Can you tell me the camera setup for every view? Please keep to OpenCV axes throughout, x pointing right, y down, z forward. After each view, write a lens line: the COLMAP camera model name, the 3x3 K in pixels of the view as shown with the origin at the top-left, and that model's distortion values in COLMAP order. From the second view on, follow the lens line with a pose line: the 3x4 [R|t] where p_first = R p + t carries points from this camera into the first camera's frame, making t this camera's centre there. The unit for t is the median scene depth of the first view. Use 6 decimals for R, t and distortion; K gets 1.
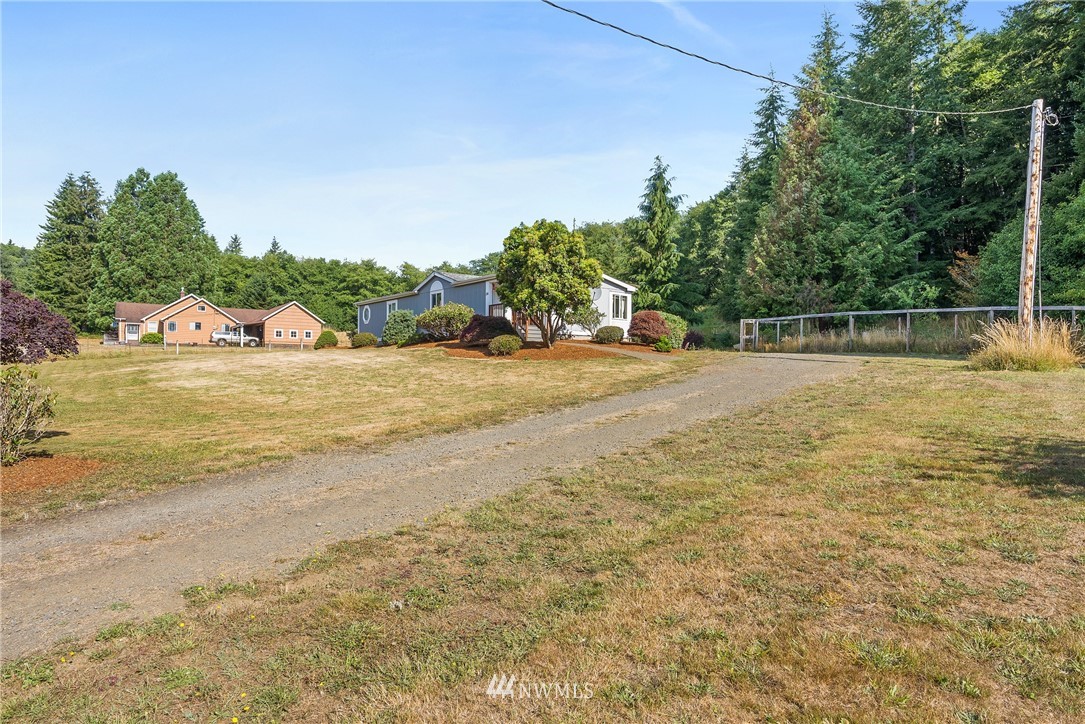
lens RADIAL K [[627.8, 0, 538.7], [0, 627.8, 296.0], [0, 0, 1]] dist [-0.003929, -0.000368]
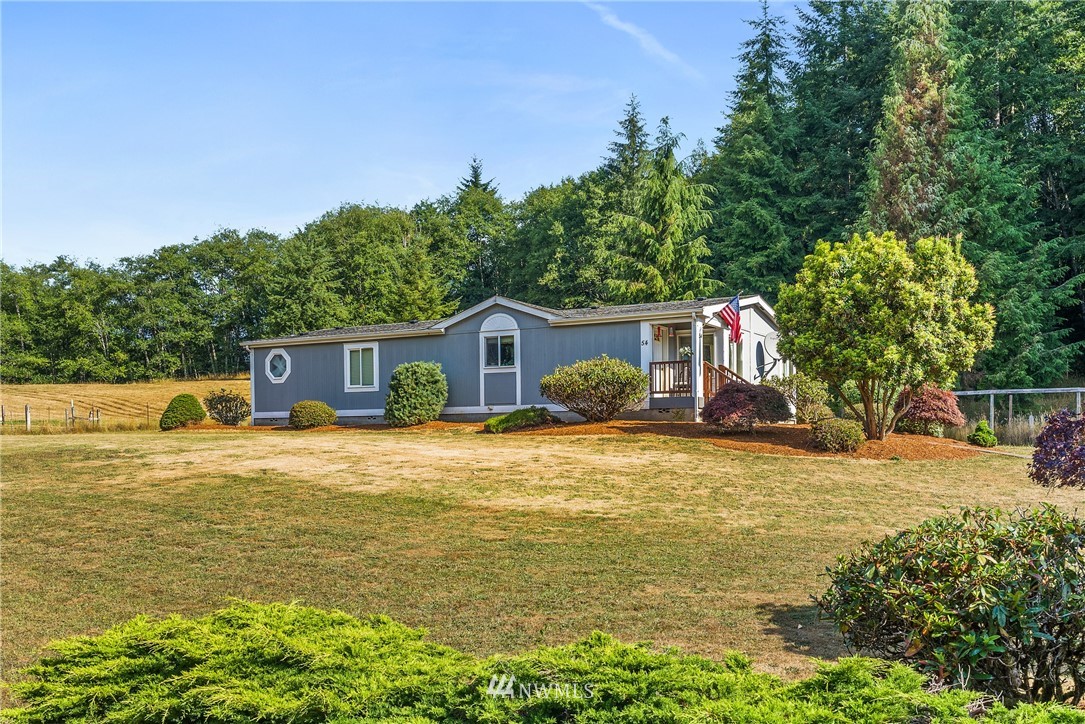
lens RADIAL K [[1093.0, 0, 542.1], [0, 1093.0, 363.8], [0, 0, 1]] dist [0.007303, 0.000000]
pose [[0.941204, 0.033581, 0.336167, -0.196783], [-0.042412, 0.998920, 0.018962, 0.000360], [-0.335167, -0.032105, 0.941612, 0.026542]]
